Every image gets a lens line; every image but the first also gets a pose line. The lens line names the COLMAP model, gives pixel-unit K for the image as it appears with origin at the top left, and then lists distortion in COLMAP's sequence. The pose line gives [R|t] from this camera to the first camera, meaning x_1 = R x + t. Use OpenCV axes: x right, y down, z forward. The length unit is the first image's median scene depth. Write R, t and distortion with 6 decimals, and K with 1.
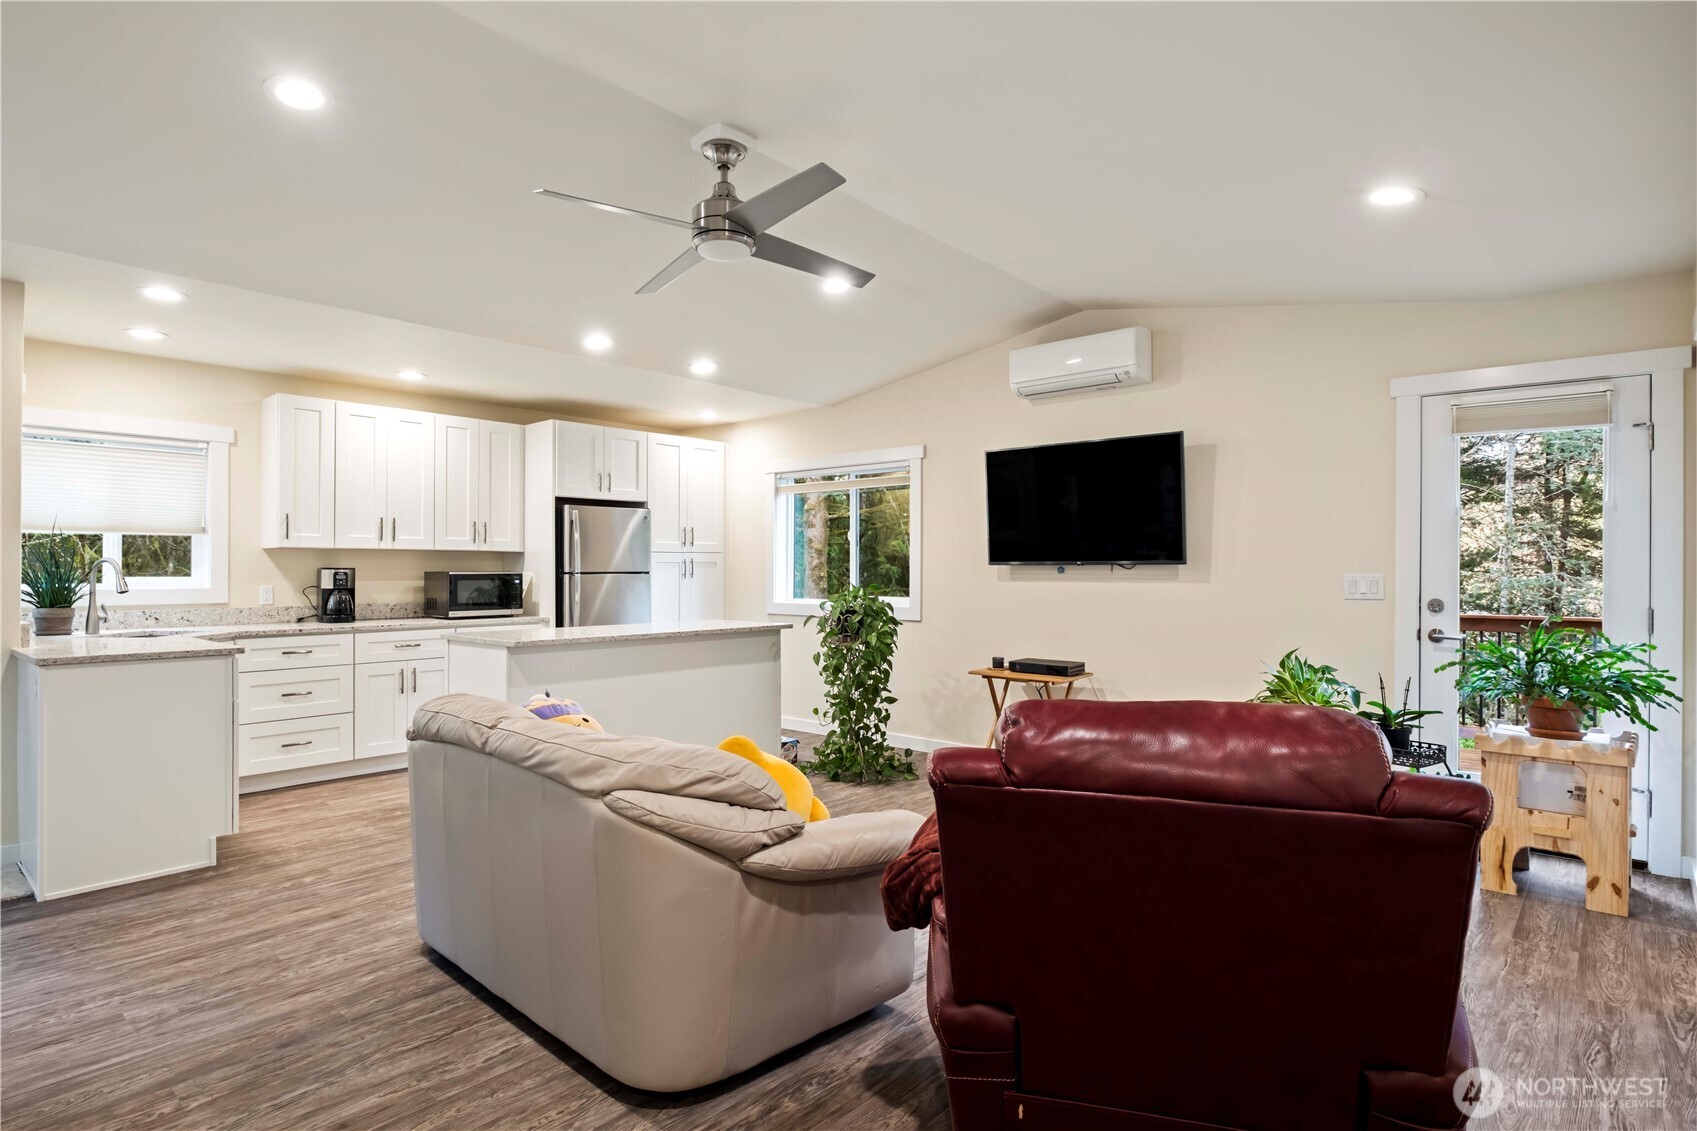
lens RADIAL K [[964.8, 0, 851.1], [0, 964.8, 570.3], [0, 0, 1]] dist [-0.001578, -0.001816]
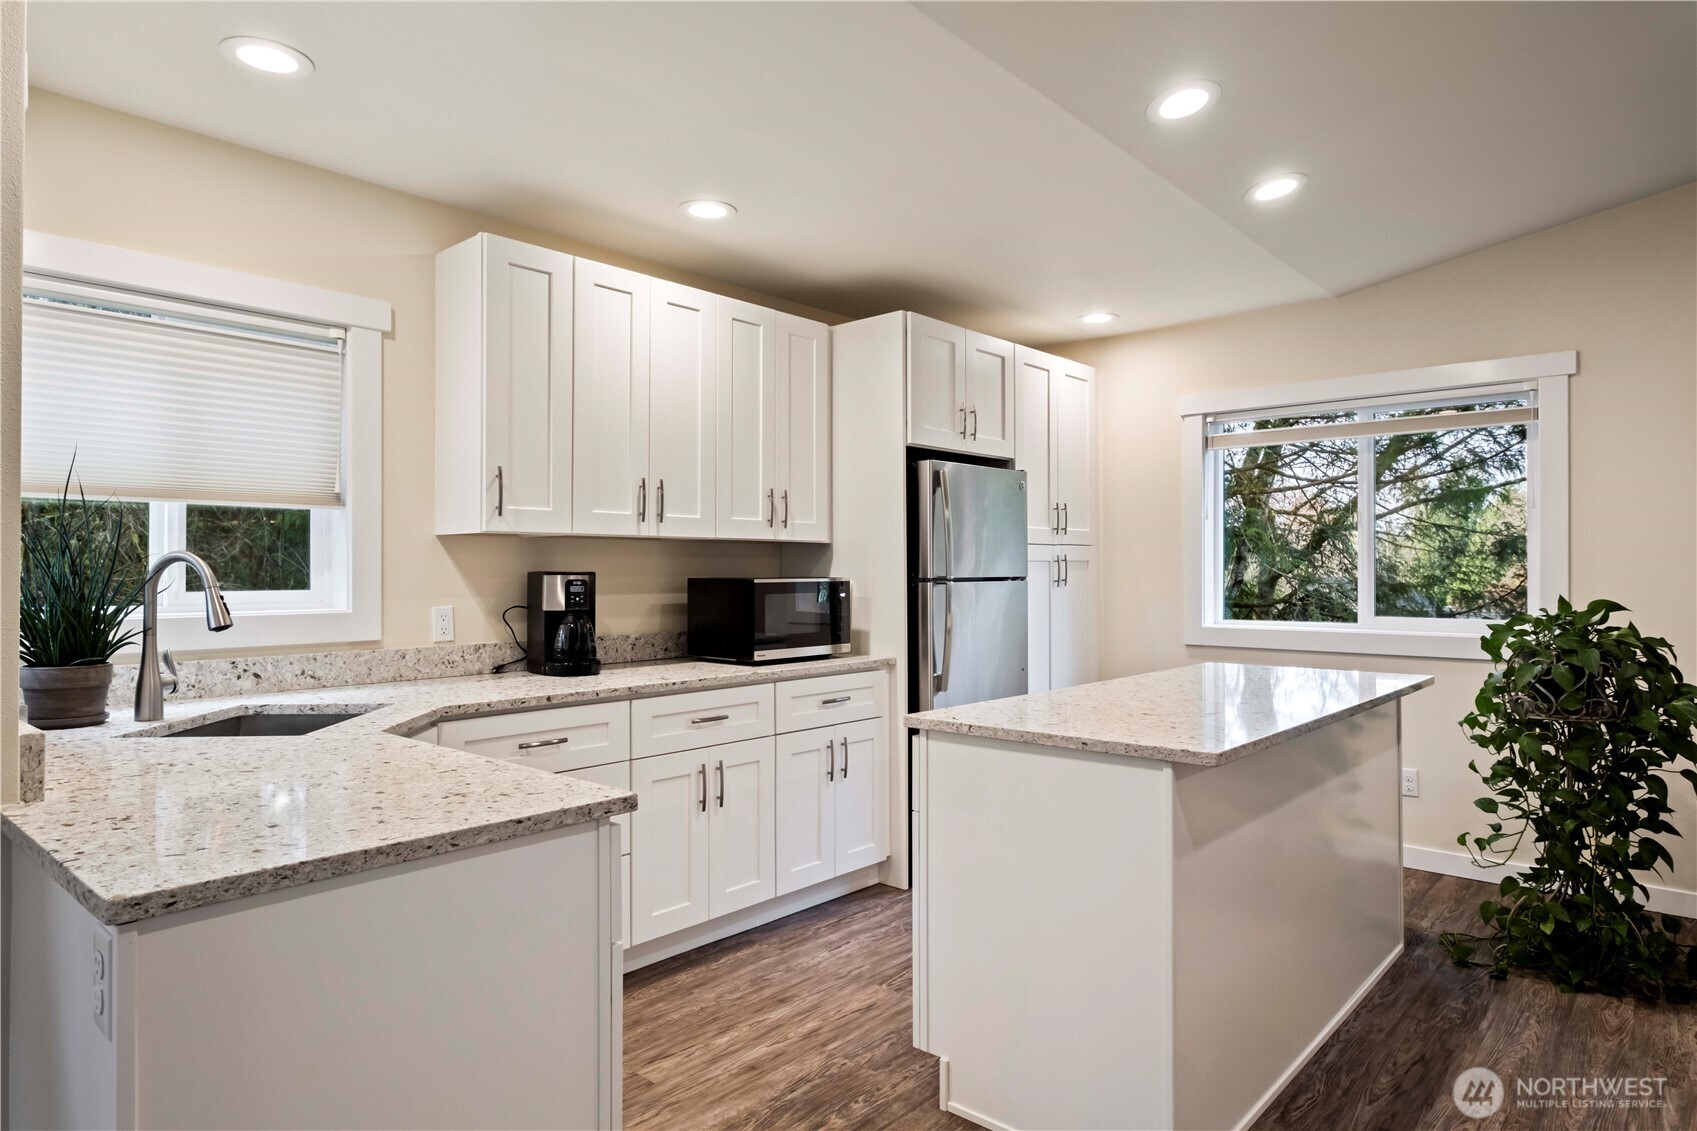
lens RADIAL K [[1054.5, 0, 845.9], [0, 1054.5, 561.0], [0, 0, 1]] dist [0.001974, 0.002794]
pose [[0.999985, -0.002760, -0.004812, -0.375070], [0.002707, 0.999937, -0.010920, -0.001573], [0.004842, 0.010907, 0.999929, 0.413934]]
